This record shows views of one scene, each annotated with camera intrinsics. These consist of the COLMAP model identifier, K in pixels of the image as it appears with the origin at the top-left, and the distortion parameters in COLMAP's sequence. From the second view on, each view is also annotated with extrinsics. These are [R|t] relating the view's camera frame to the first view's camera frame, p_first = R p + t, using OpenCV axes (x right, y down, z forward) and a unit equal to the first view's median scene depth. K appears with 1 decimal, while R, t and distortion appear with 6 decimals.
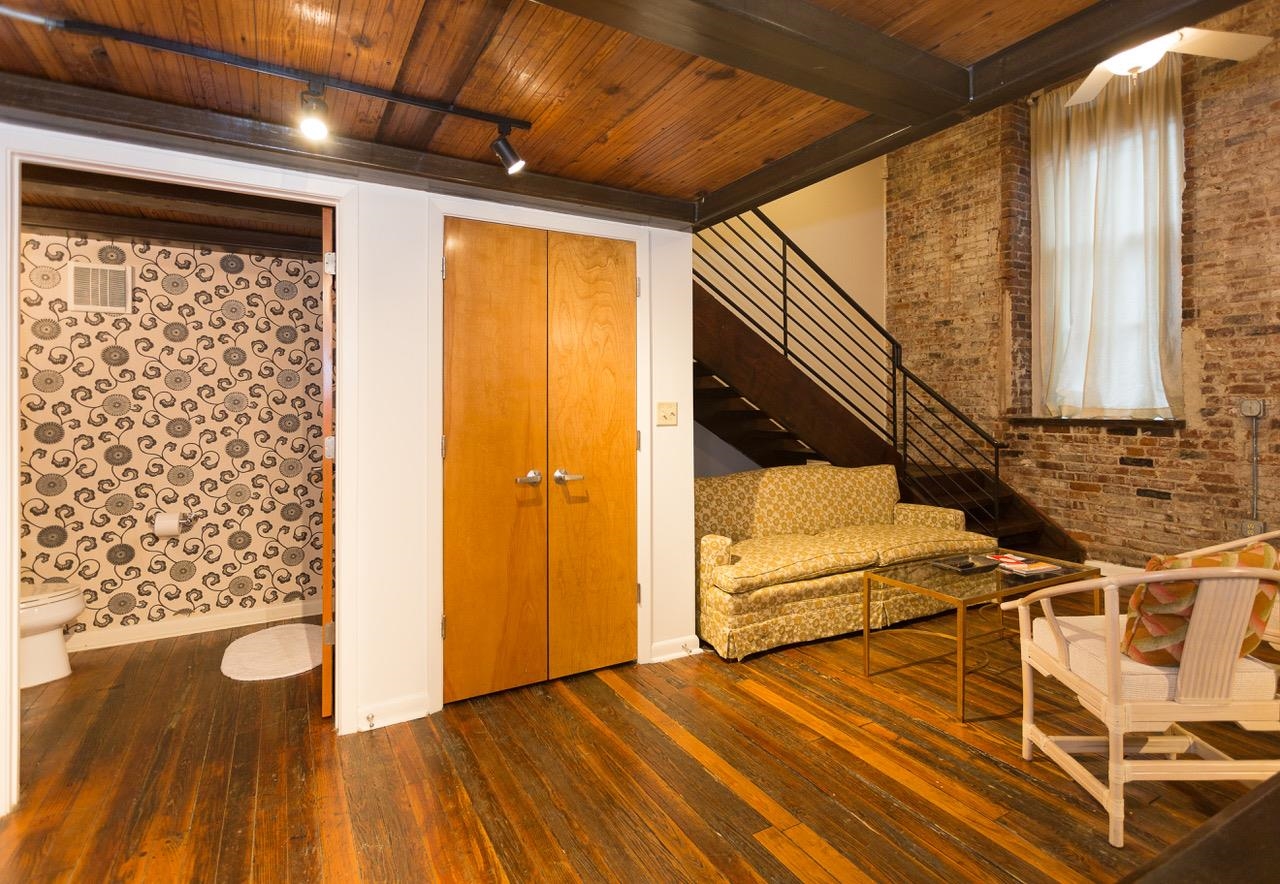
lens RADIAL K [[639.4, 0, 638.5], [0, 639.4, 393.0], [0, 0, 1]] dist [0.001649, 0.000314]
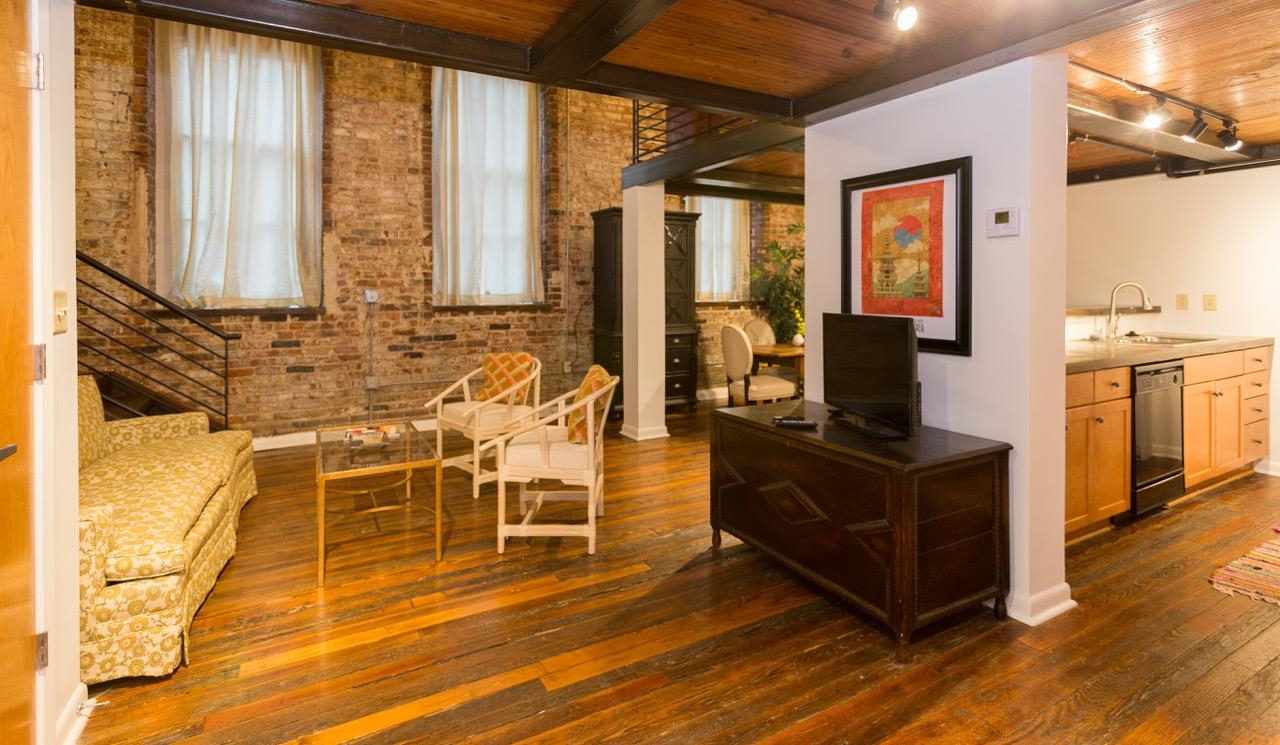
lens RADIAL K [[631.6, 0, 645.5], [0, 631.6, 293.0], [0, 0, 1]] dist [0.003470, 0.000252]
pose [[-0.013920, -0.001111, 0.999902, -0.401721], [-0.013208, 0.999912, 0.000928, 0.005496], [-0.999816, -0.013194, -0.013934, 0.384723]]
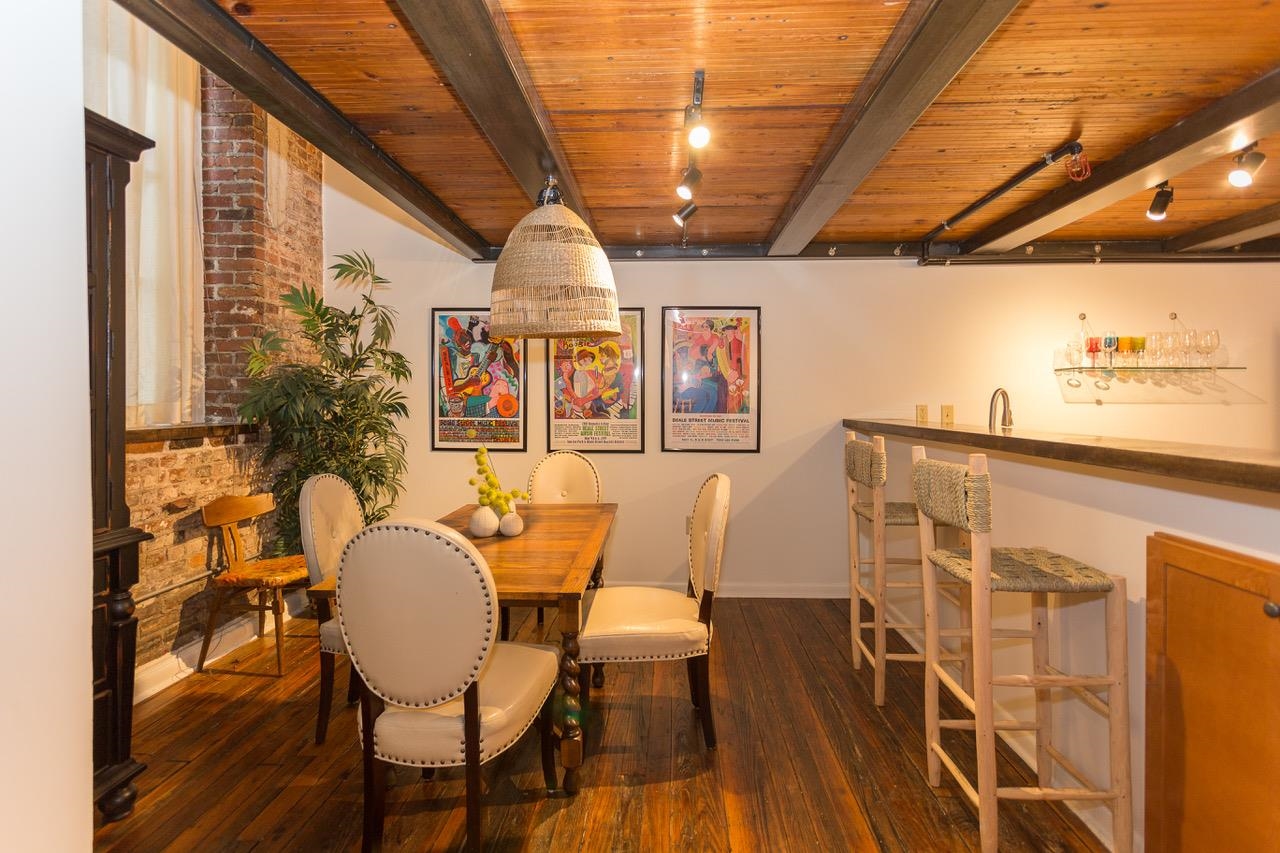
lens RADIAL K [[618.1, 0, 644.0], [0, 618.1, 401.8], [0, 0, 1]] dist [-0.001775, 0.000229]
pose [[-0.850450, 0.005434, 0.526028, 0.567306], [-0.002984, 0.999881, -0.015154, 0.008292], [-0.526047, -0.014458, -0.850332, 0.423006]]
